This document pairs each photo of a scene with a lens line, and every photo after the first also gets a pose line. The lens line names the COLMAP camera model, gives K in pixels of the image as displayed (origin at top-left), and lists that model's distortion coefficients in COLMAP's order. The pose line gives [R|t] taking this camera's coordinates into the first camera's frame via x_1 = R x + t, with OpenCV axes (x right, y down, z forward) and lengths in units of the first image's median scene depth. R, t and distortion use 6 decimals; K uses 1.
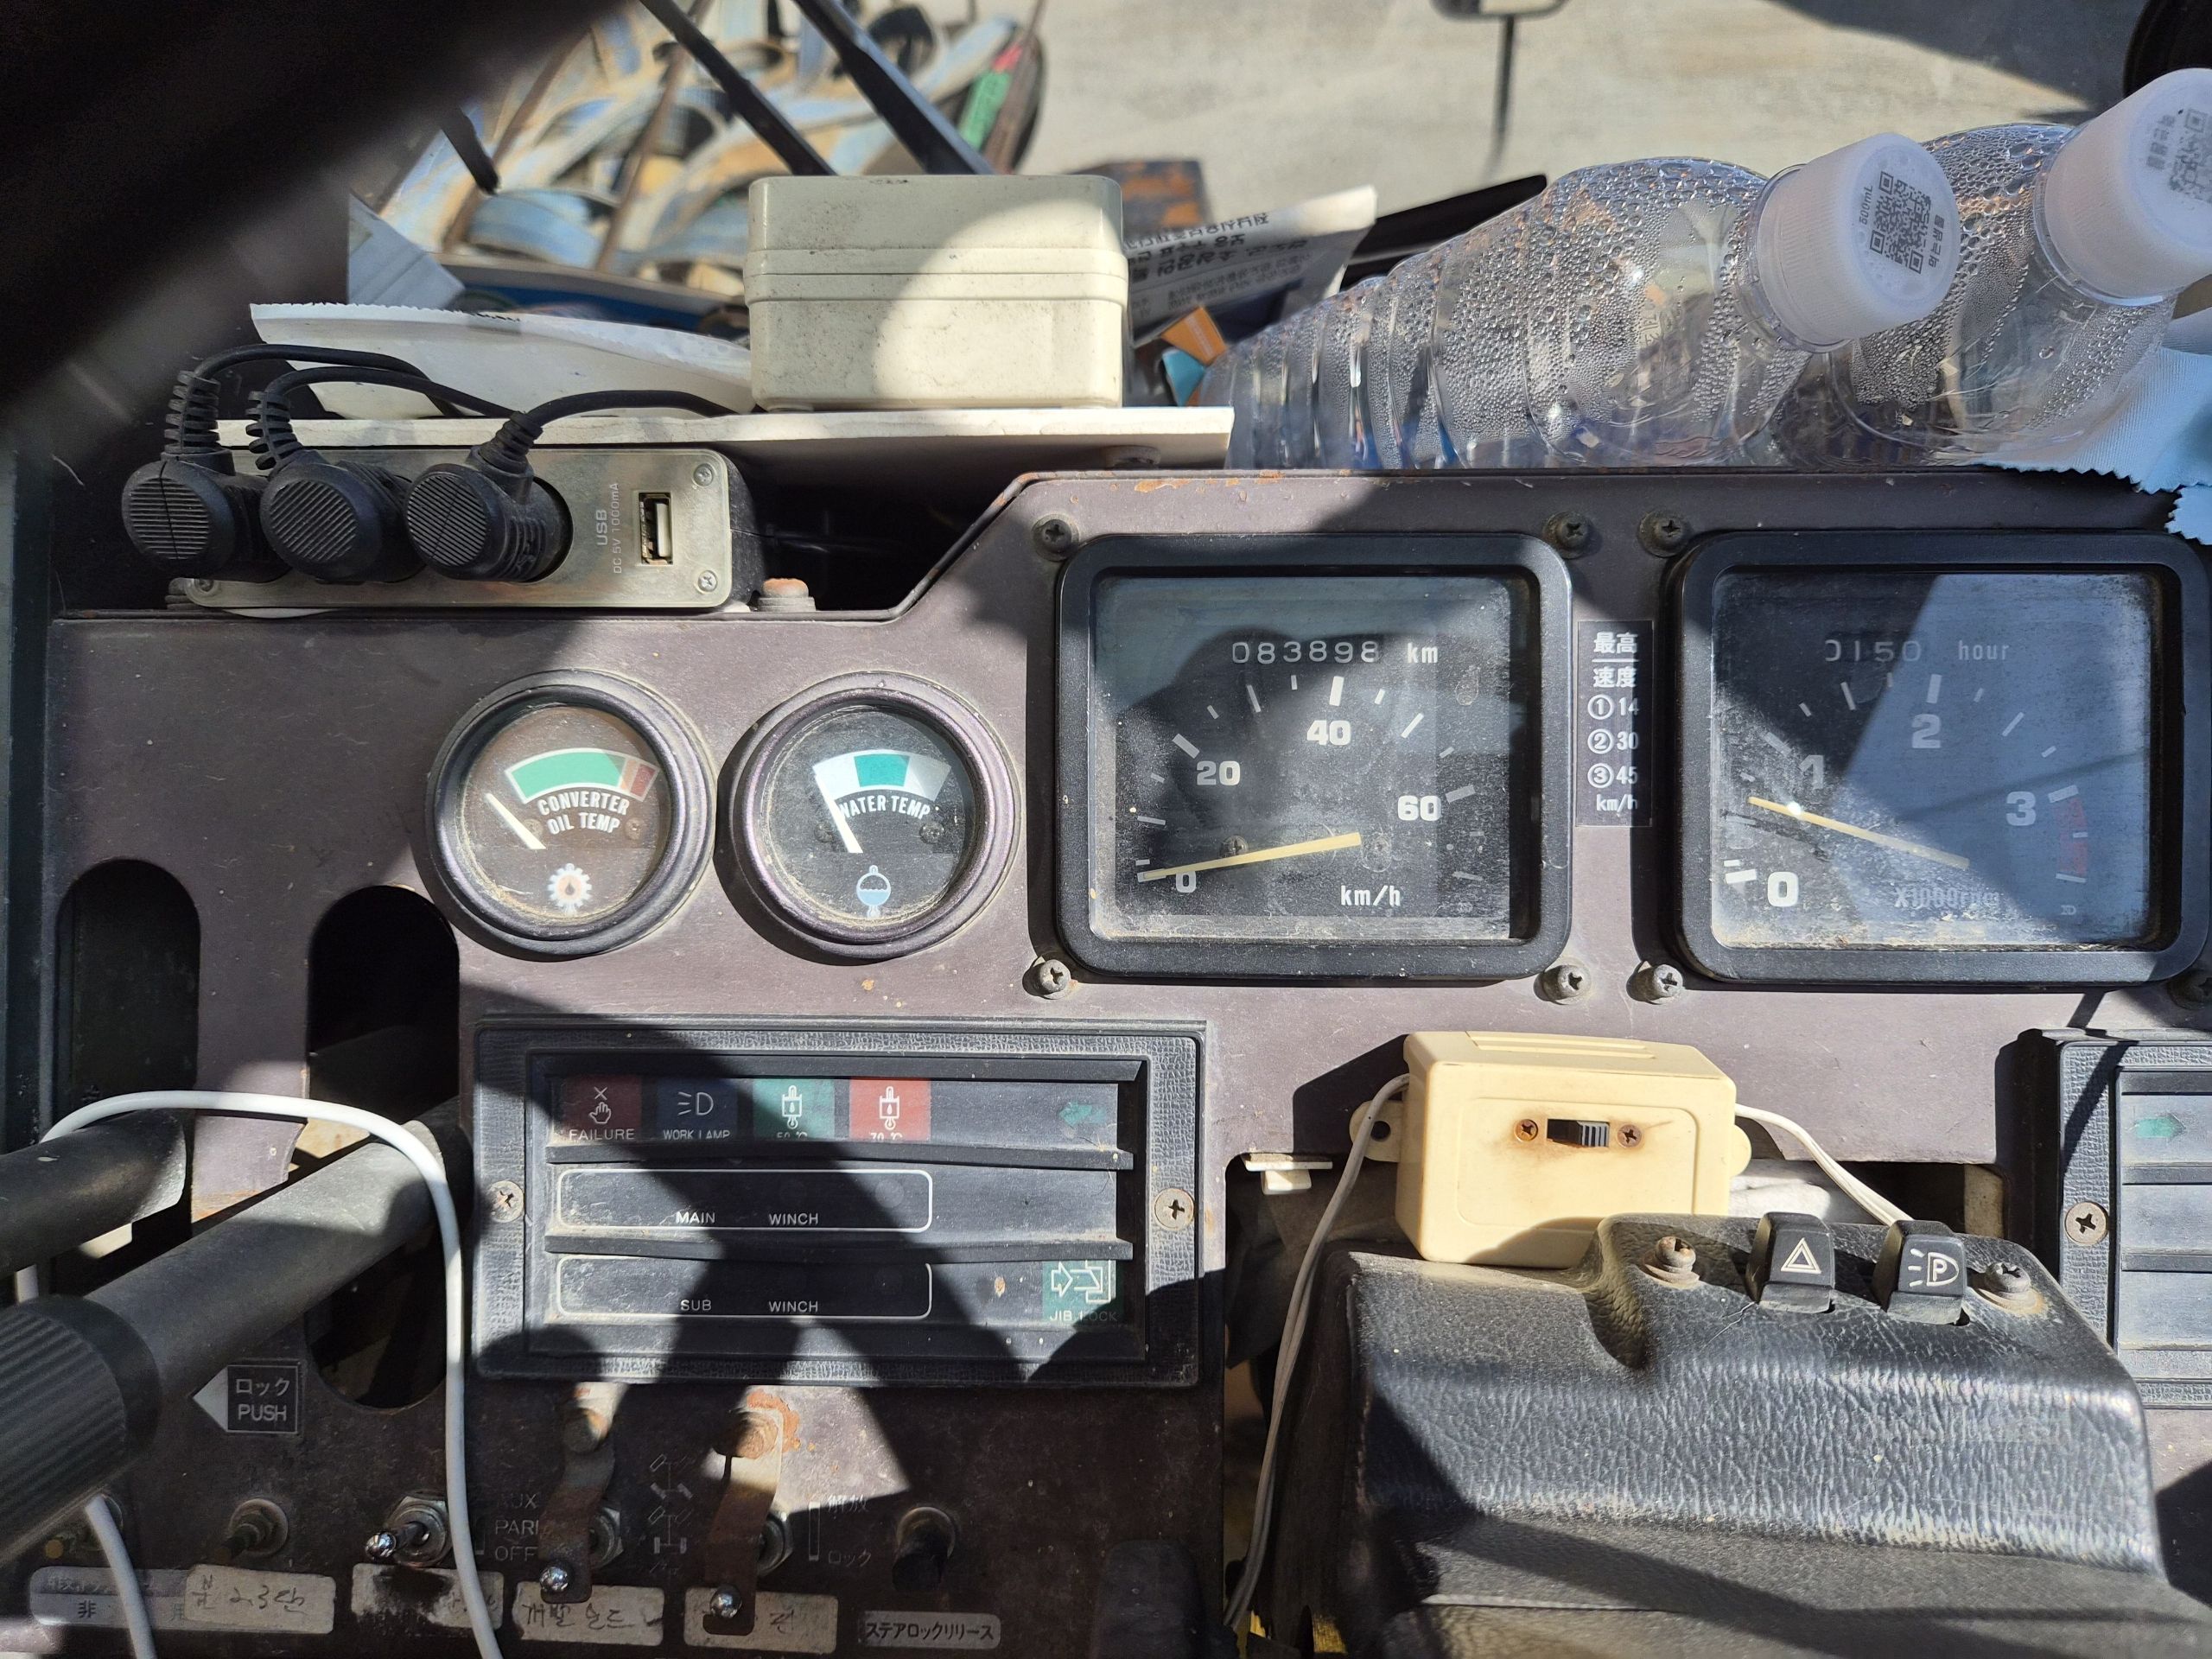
lens RADIAL K [[1532.1, 0, 1106.0], [0, 1532.1, 829.5], [0, 0, 1]] dist [0.002835, 0.001028]
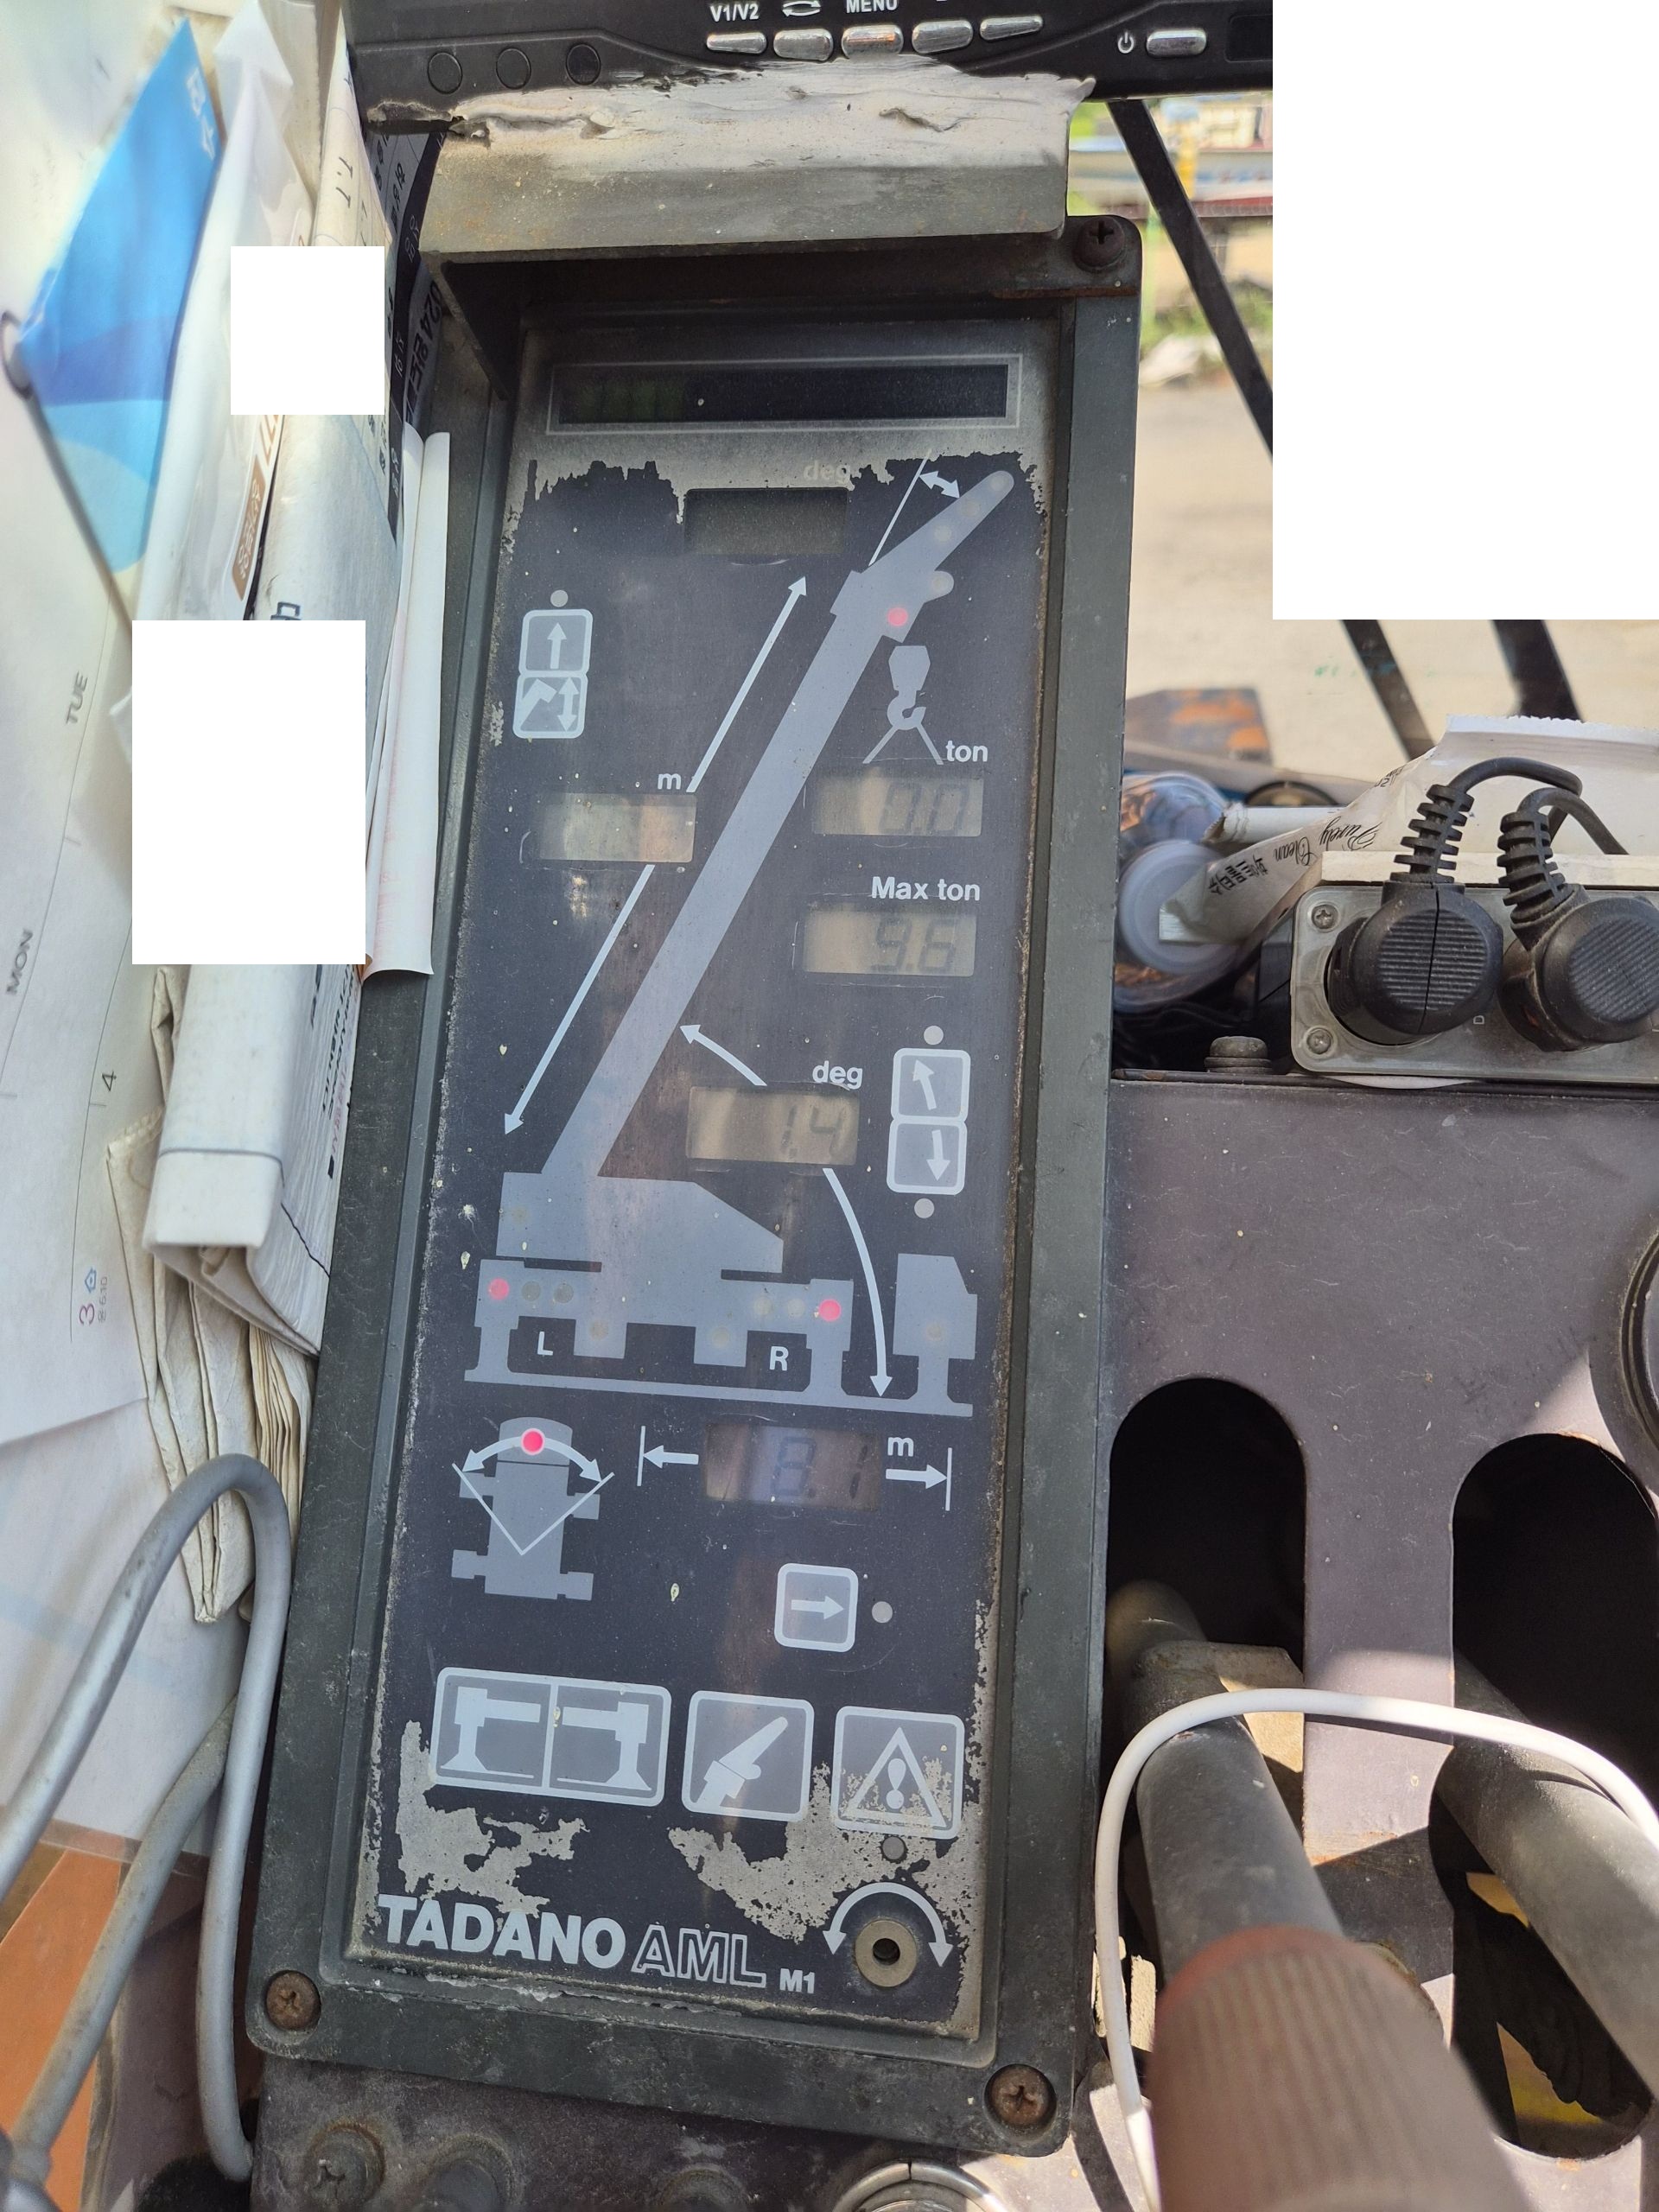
lens RADIAL K [[1532.1, 0, 829.5], [0, 1532.1, 1106.0], [0, 0, 1]] dist [0.002835, 0.001028]
pose [[0.992090, 0.044392, -0.117421, -0.748022], [-0.061559, 0.987238, -0.146872, 0.009091], [0.109403, 0.152939, 0.982161, 0.168490]]
